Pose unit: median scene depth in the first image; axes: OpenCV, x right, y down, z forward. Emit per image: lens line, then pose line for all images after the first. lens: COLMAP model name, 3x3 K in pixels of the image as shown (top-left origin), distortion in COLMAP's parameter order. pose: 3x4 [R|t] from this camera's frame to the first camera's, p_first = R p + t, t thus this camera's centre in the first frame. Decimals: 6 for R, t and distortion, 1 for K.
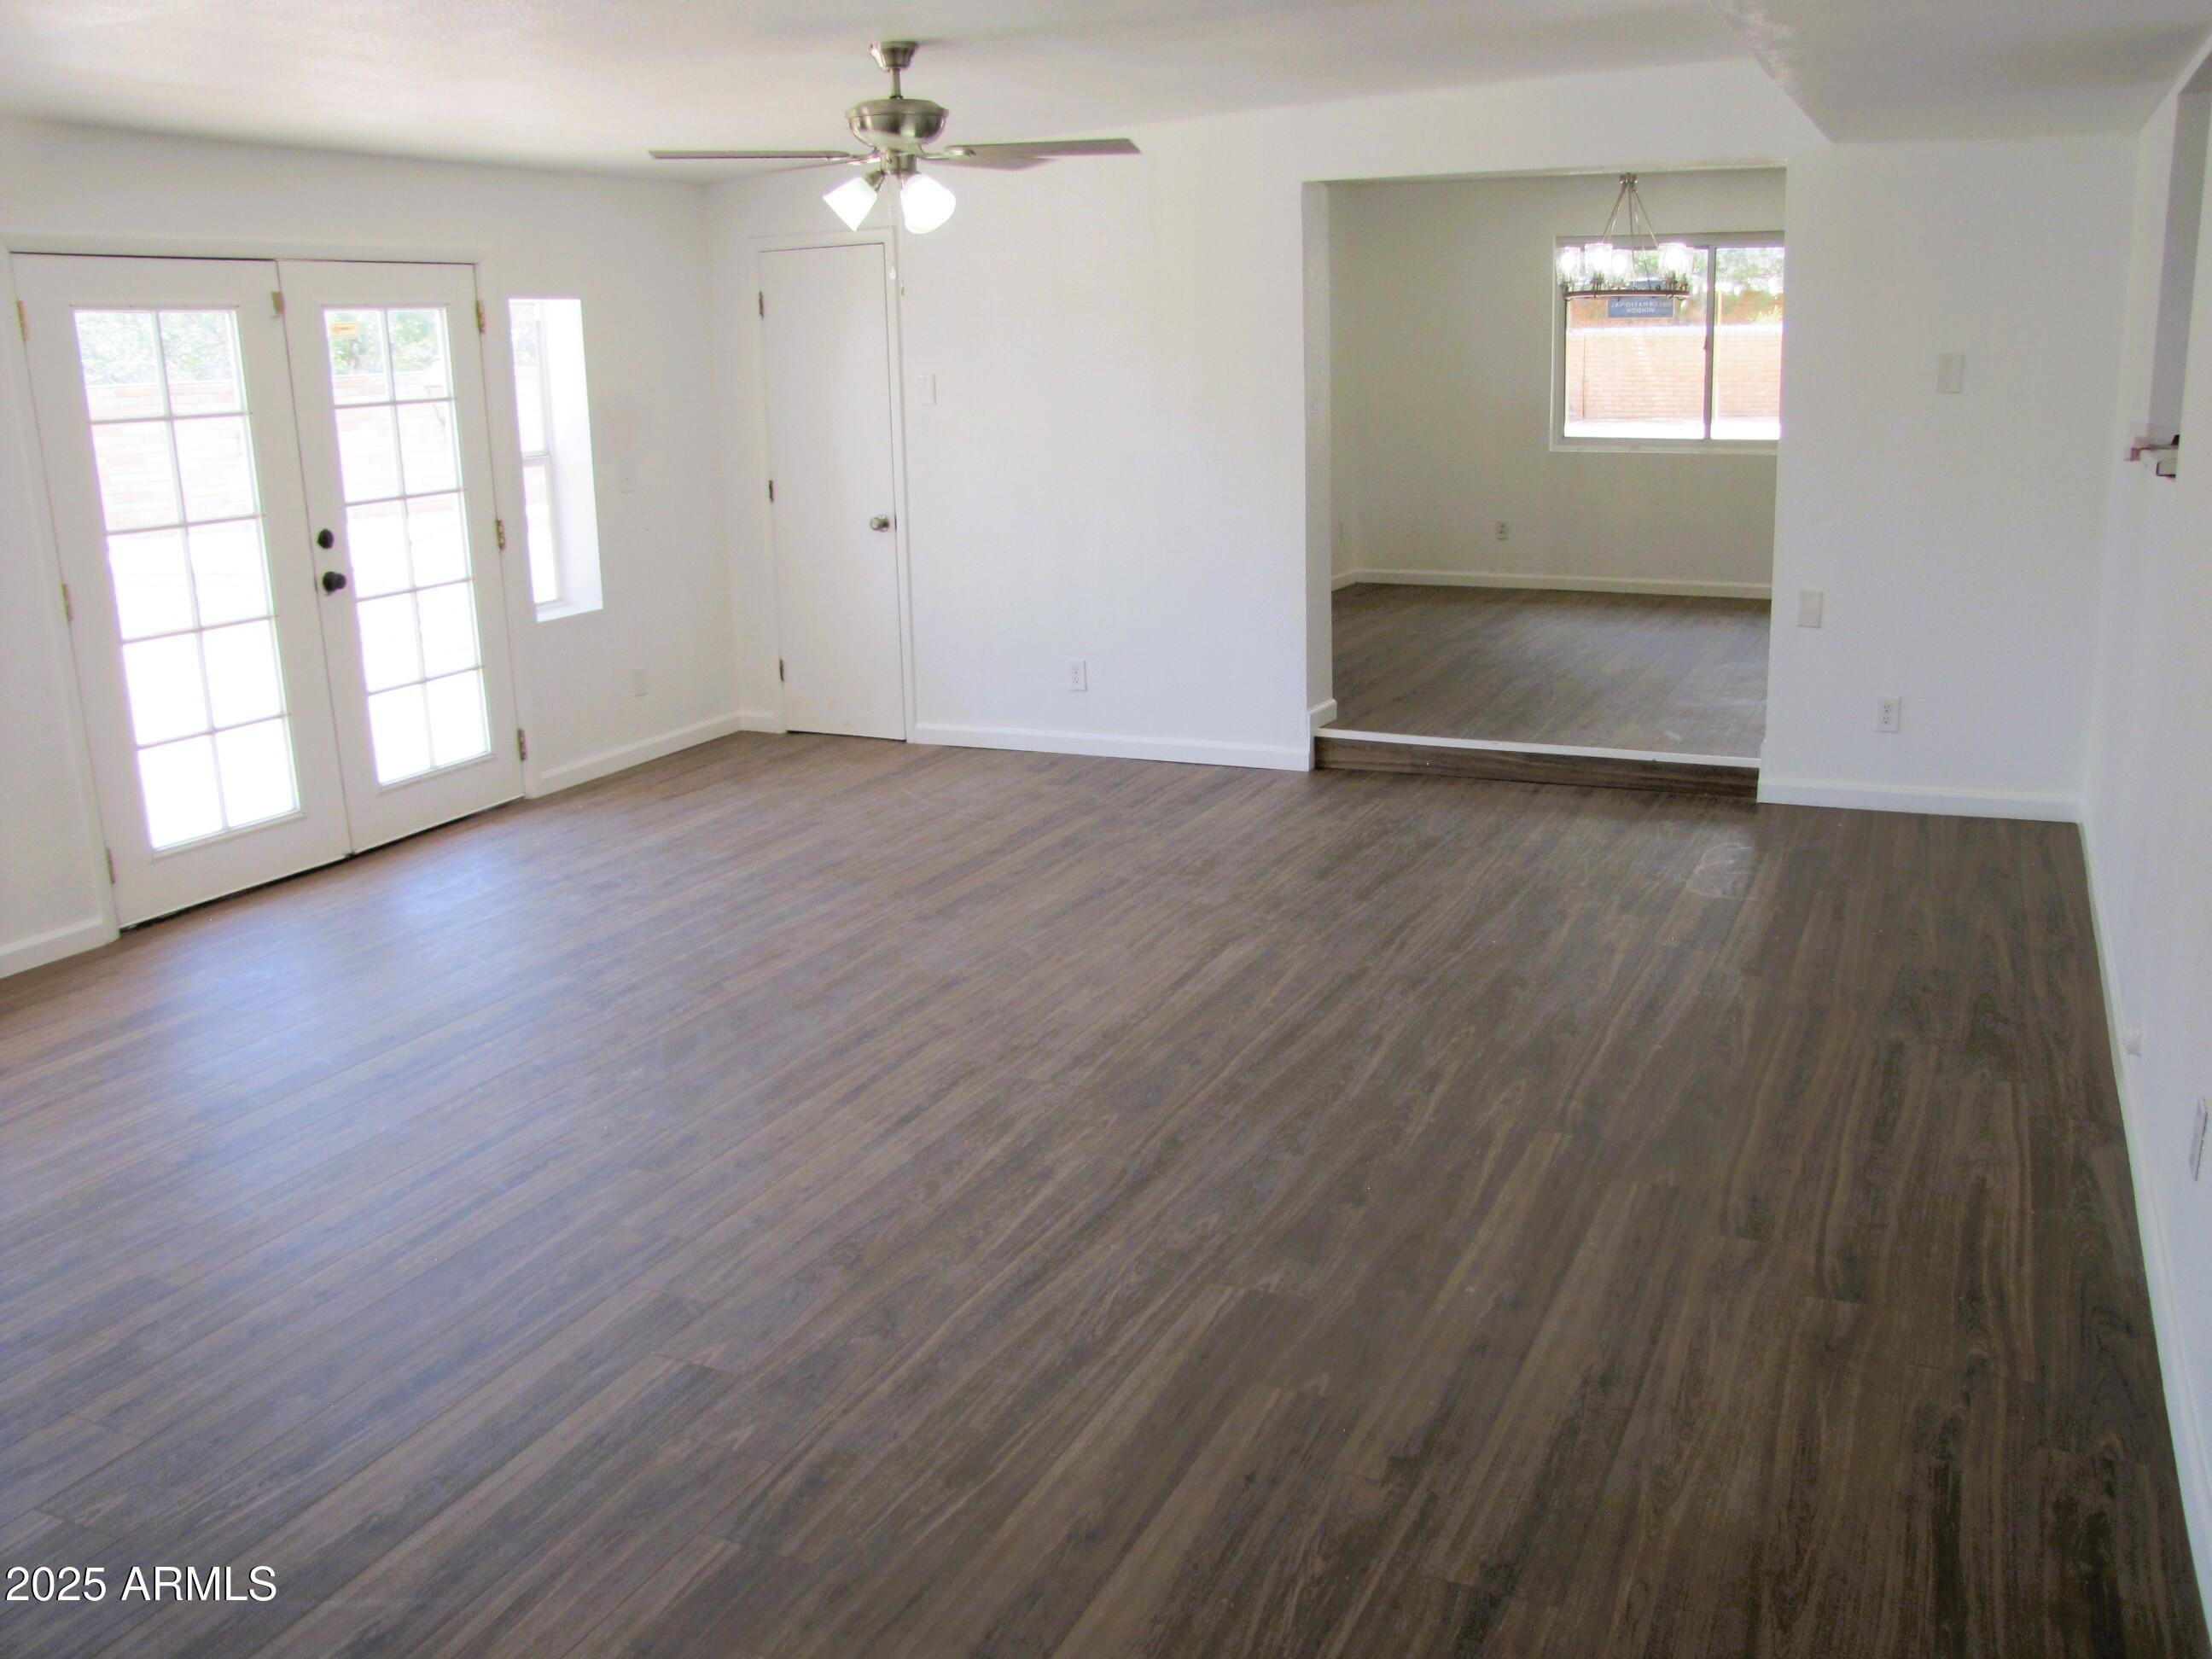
lens RADIAL K [[1834.9, 0, 1115.4], [0, 1834.9, 834.5], [0, 0, 1]] dist [-0.119087, 0.064384]
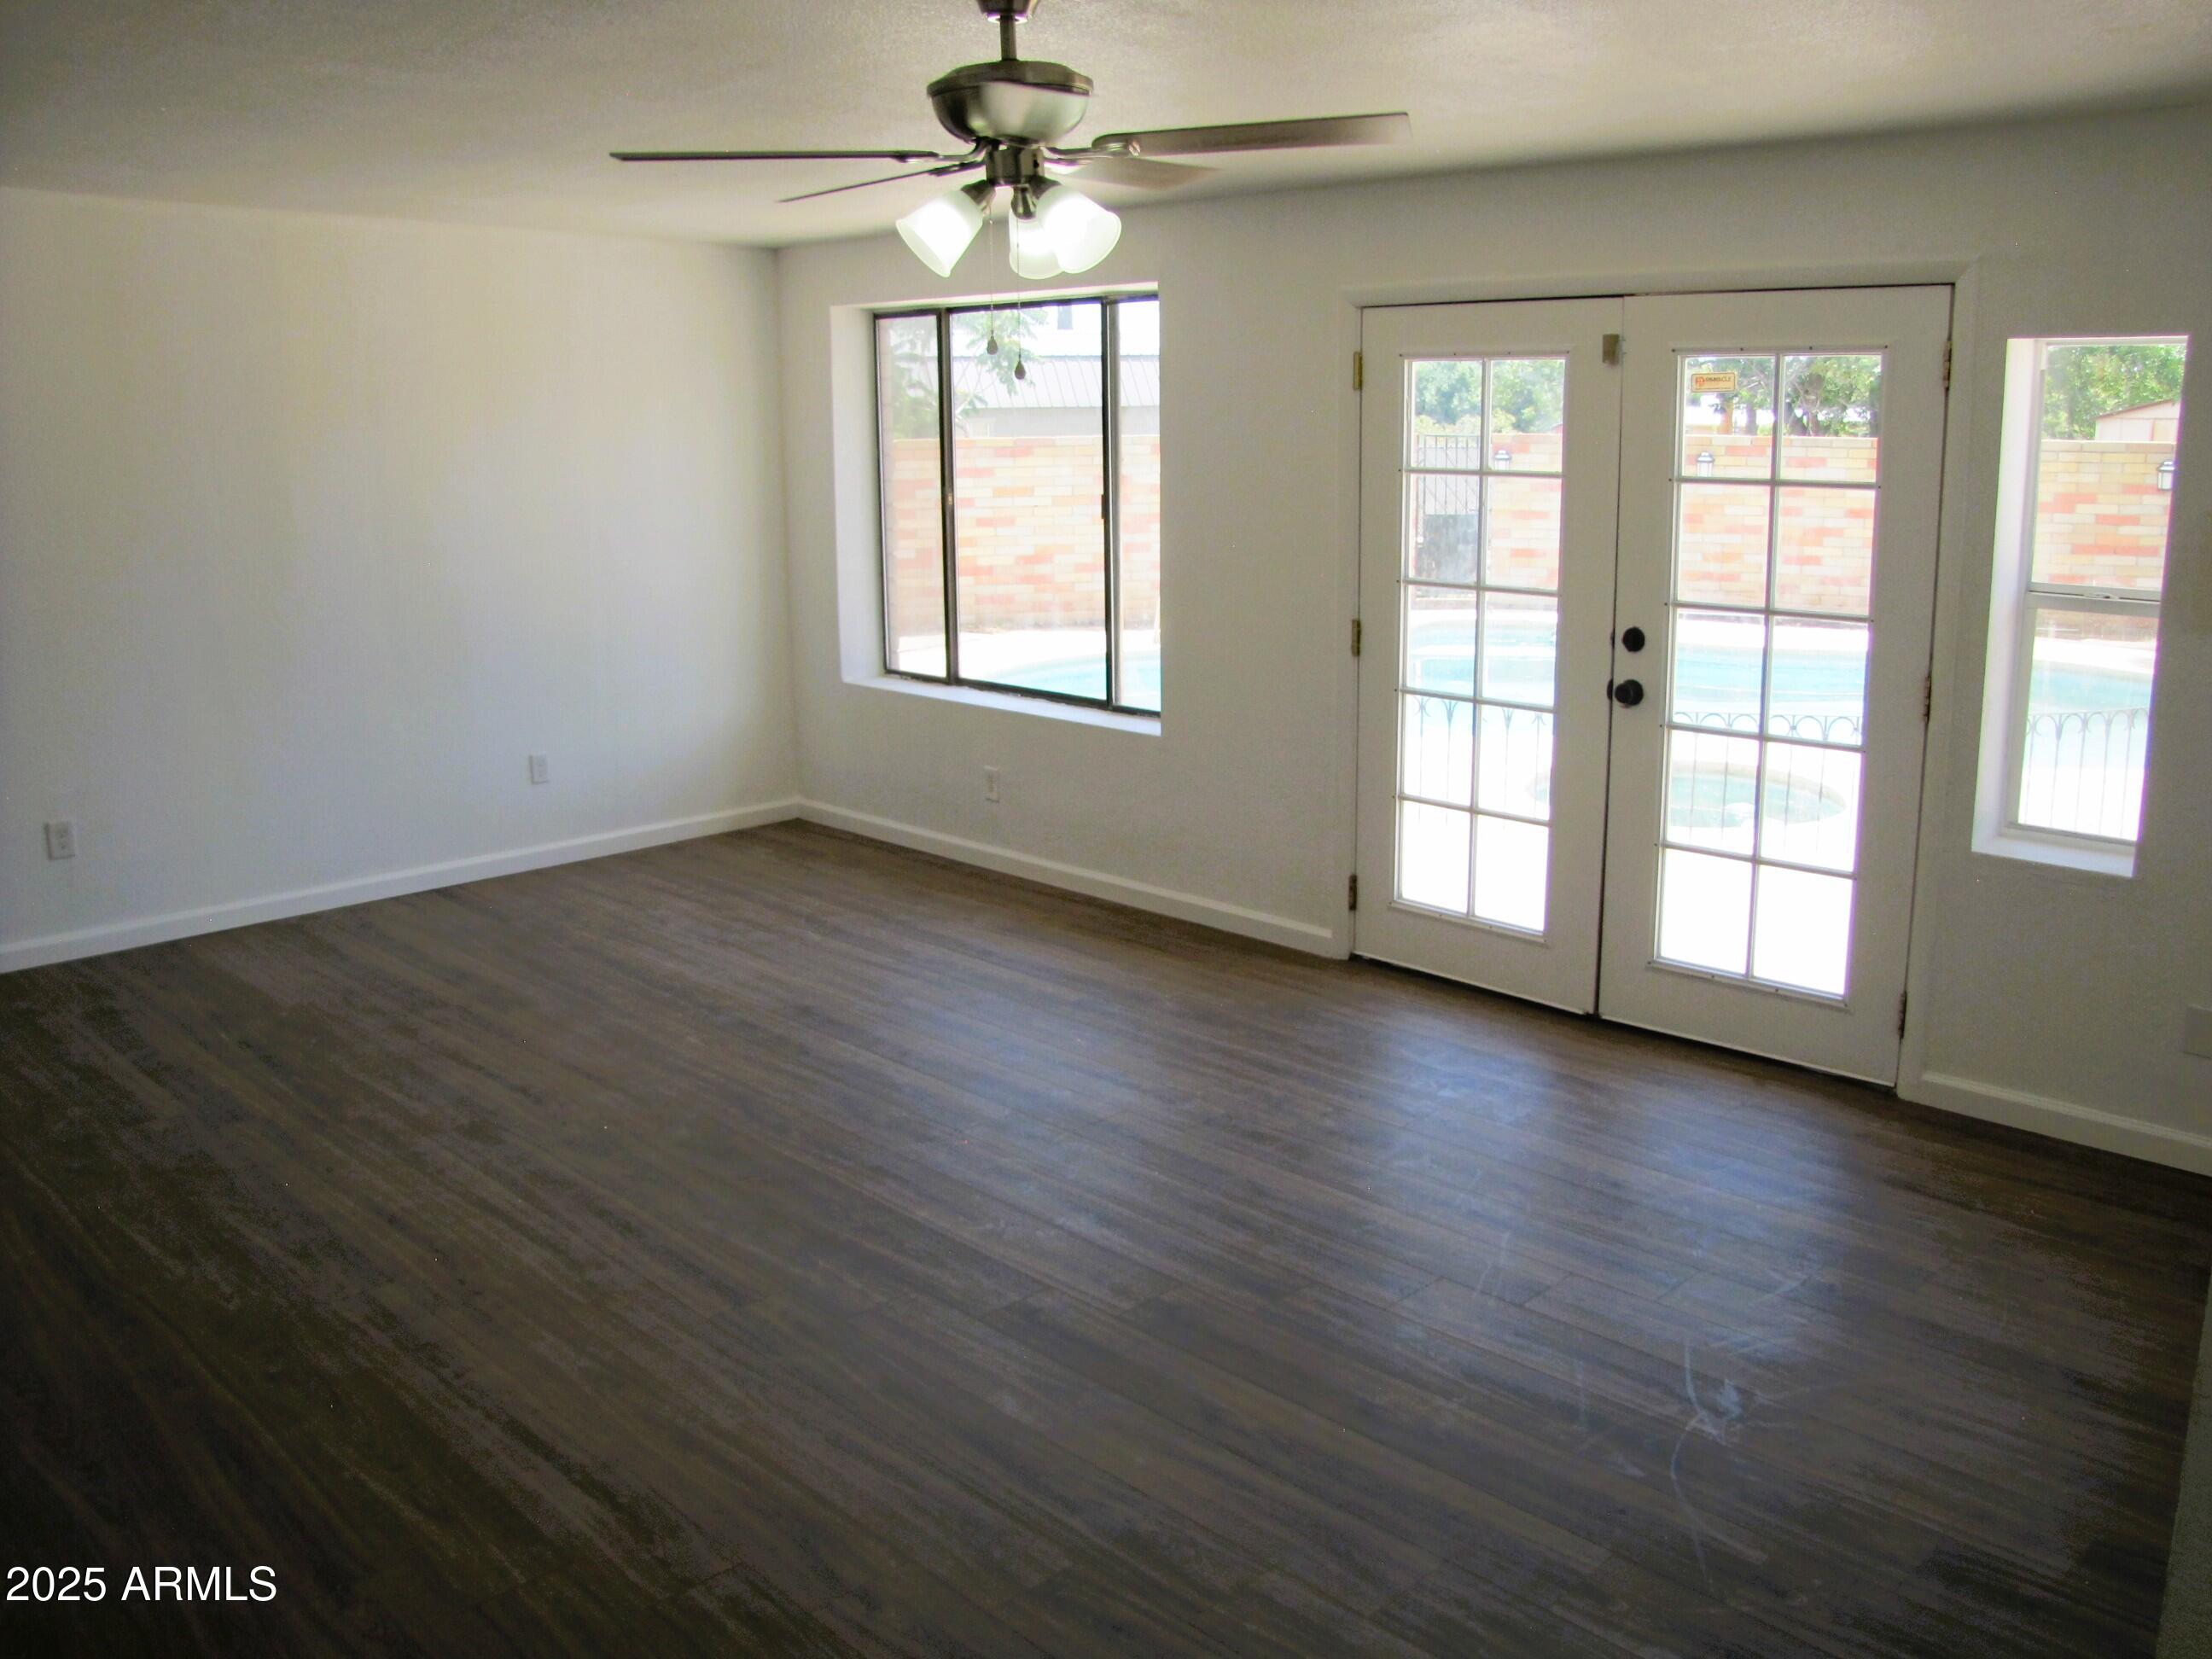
lens RADIAL K [[1834.9, 0, 1111.0], [0, 1834.9, 819.6], [0, 0, 1]] dist [-0.119087, 0.064384]
pose [[-0.346561, 0.240876, -0.906573, 0.480664], [-0.216842, 0.919717, 0.327262, -0.371660], [0.912620, 0.309999, -0.266507, 1.249616]]
